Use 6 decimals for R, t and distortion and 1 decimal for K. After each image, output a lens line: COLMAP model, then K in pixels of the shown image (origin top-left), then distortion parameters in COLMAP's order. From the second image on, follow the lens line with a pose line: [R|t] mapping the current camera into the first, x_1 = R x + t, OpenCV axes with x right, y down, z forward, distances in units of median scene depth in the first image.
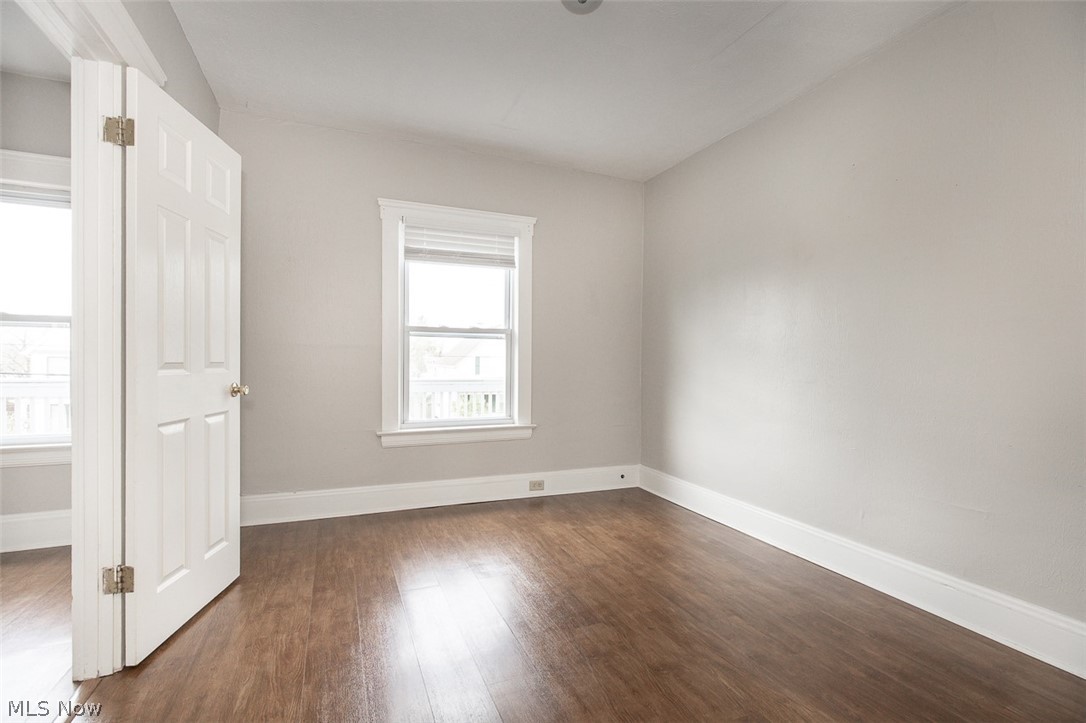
lens RADIAL K [[494.2, 0, 543.0], [0, 494.2, 361.5], [0, 0, 1]] dist [-0.021190, 0.000335]
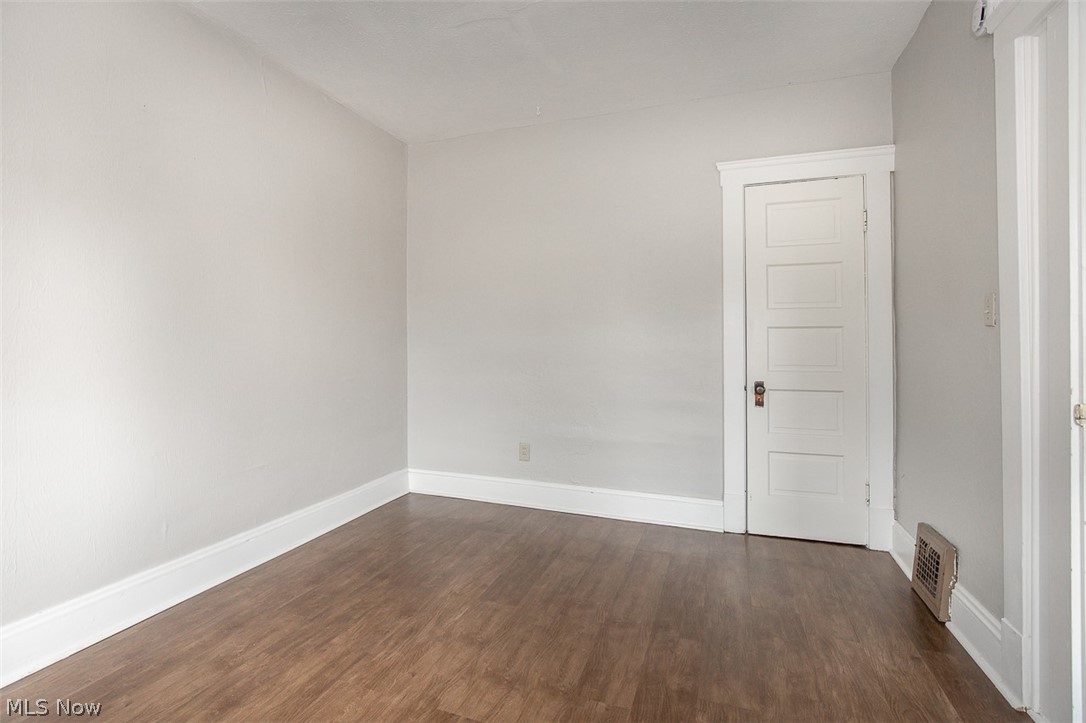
lens RADIAL K [[503.3, 0, 540.9], [0, 503.3, 329.8], [0, 0, 1]] dist [0.001176, -0.021101]
pose [[-0.735299, 0.007496, 0.677701, -0.531841], [-0.001197, 0.999923, -0.012359, -0.026498], [-0.677742, -0.009899, -0.735233, 1.533169]]
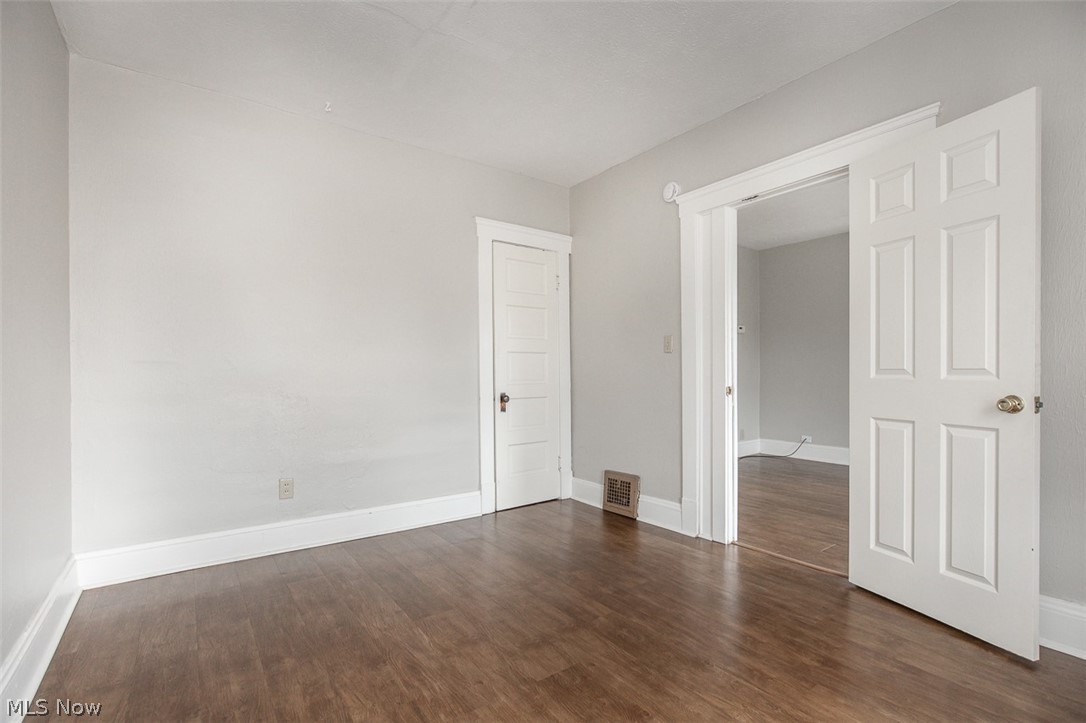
lens RADIAL K [[494.2, 0, 543.0], [0, 494.2, 361.5], [0, 0, 1]] dist [-0.021190, 0.000335]
pose [[-0.972649, -0.009476, -0.232088, 0.325281], [-0.007495, 0.999928, -0.009416, 0.003262], [0.232161, -0.007419, -0.972649, 1.909723]]
